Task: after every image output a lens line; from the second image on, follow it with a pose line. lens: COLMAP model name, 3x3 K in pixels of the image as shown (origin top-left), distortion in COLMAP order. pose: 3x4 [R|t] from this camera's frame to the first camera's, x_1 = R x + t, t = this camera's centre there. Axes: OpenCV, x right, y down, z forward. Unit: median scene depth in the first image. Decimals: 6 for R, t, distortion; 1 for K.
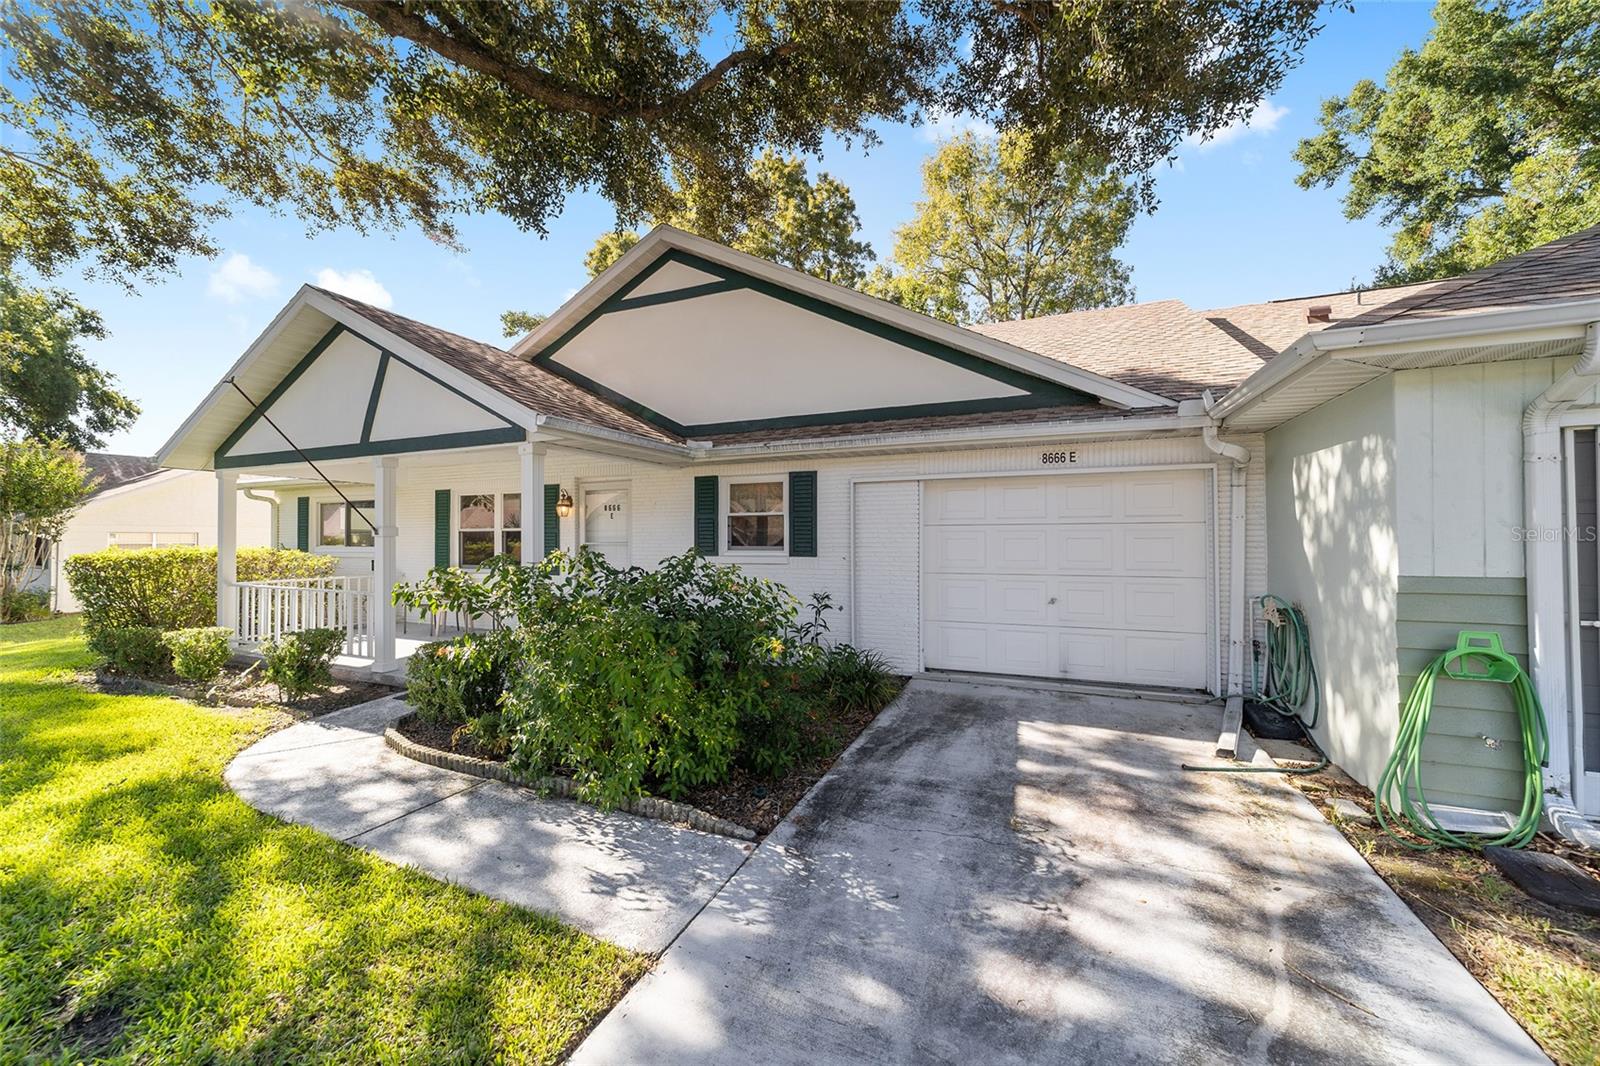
lens RADIAL K [[604.7, 0, 787.9], [0, 604.7, 529.3], [0, 0, 1]] dist [-0.001771, -0.000258]
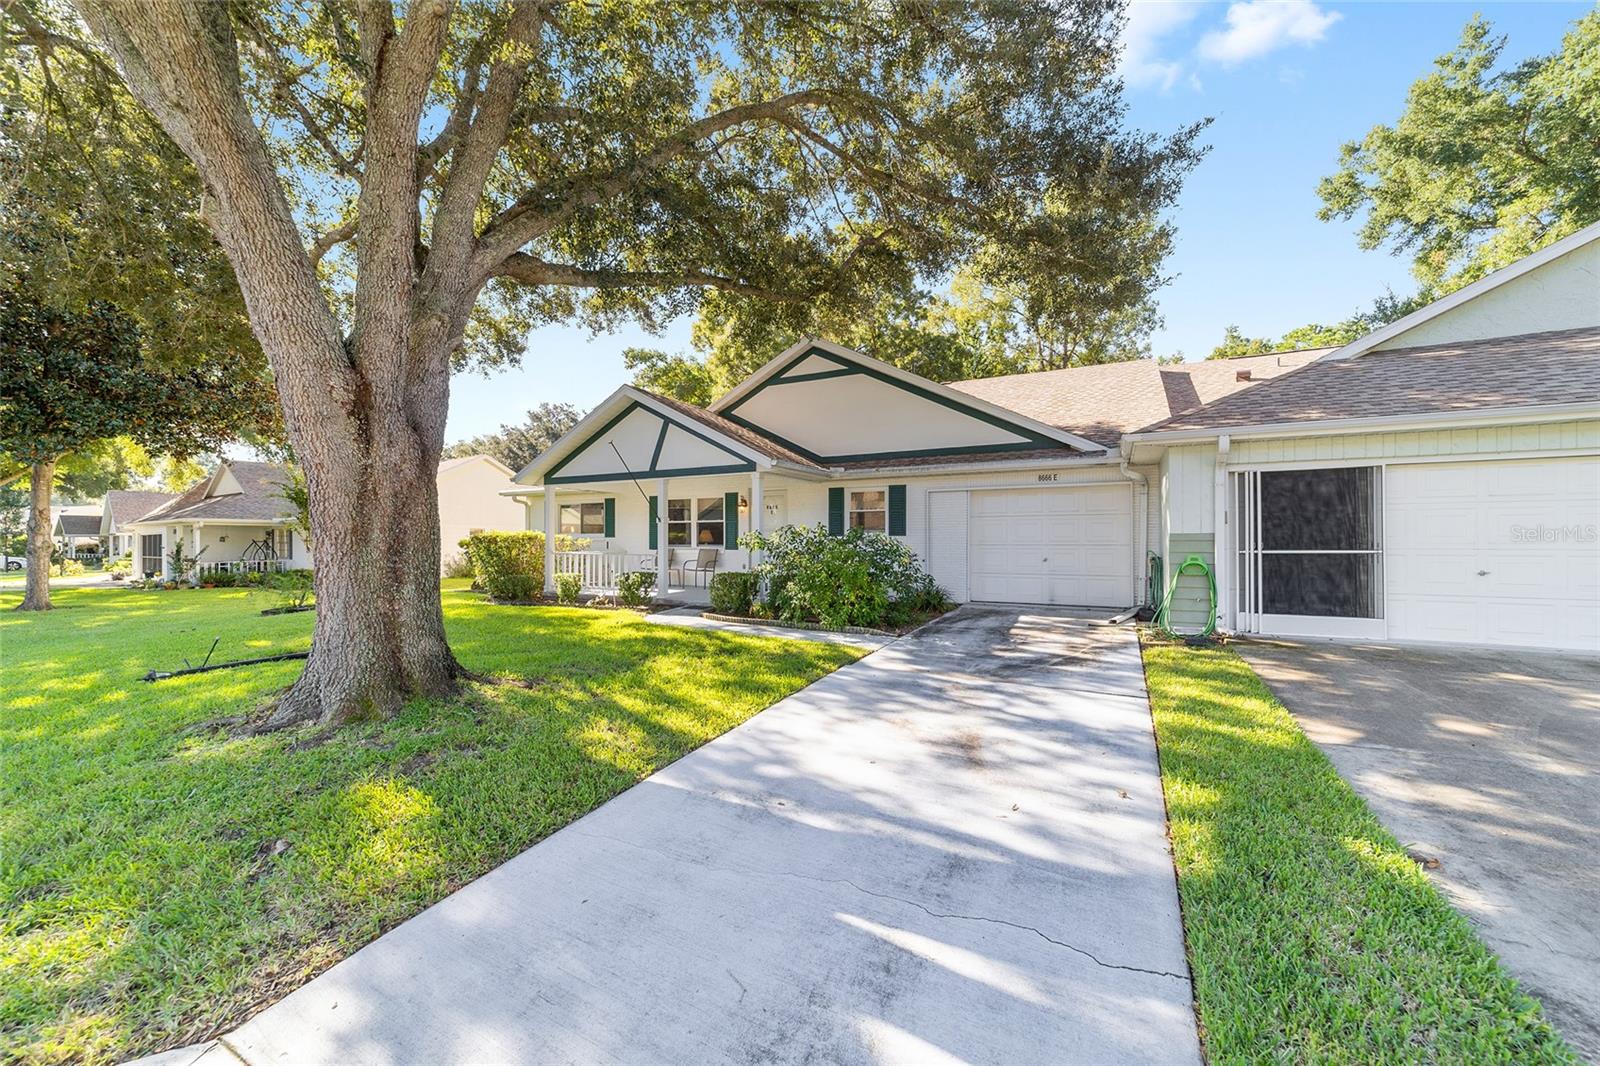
lens RADIAL K [[605.5, 0, 800.0], [0, 605.5, 533.0], [0, 0, 1]] dist [0.000668, 0.000097]
pose [[0.997686, 0.001217, -0.067976, -0.130550], [-0.001017, 0.999995, 0.002976, 0.032579], [0.067979, -0.002900, 0.997683, -0.695553]]
